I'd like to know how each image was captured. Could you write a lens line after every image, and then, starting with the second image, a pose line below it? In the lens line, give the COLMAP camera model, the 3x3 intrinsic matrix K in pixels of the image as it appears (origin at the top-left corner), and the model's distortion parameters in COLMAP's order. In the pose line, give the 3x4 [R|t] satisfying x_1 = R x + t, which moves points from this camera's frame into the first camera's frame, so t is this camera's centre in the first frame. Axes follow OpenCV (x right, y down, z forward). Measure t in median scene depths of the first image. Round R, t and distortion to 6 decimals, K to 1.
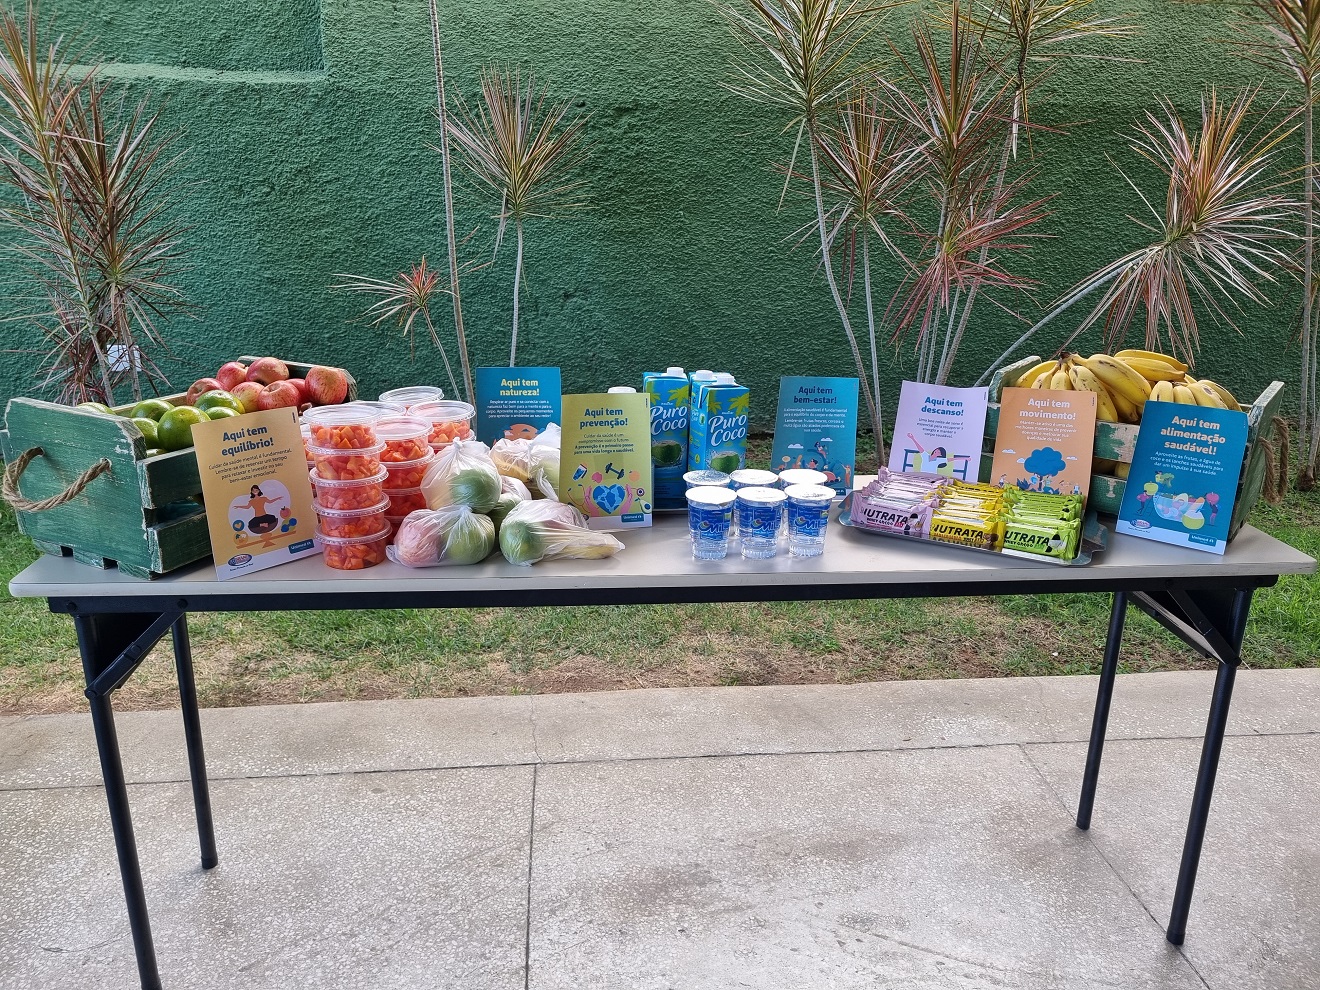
lens RADIAL K [[996.4, 0, 661.1], [0, 996.4, 499.6], [0, 0, 1]] dist [0.041053, -0.002048]
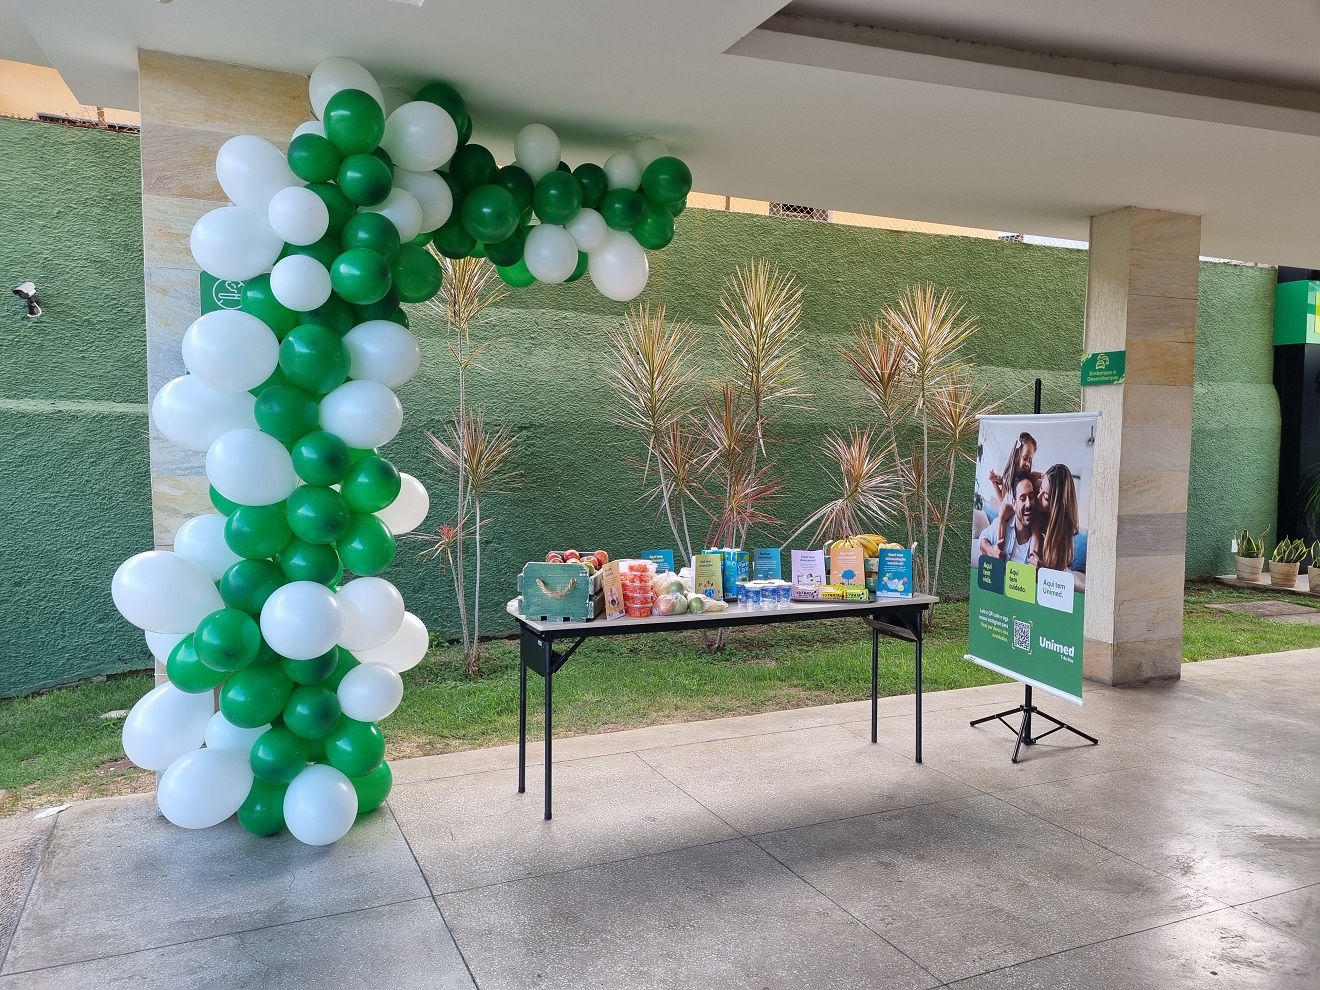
lens RADIAL K [[996.4, 0, 657.8], [0, 996.4, 491.7], [0, 0, 1]] dist [0.041053, -0.002048]
pose [[0.945987, -0.027775, 0.323013, -0.983612], [0.112335, 0.962684, -0.246211, 0.357763], [-0.304121, 0.269198, 0.913807, -1.391684]]
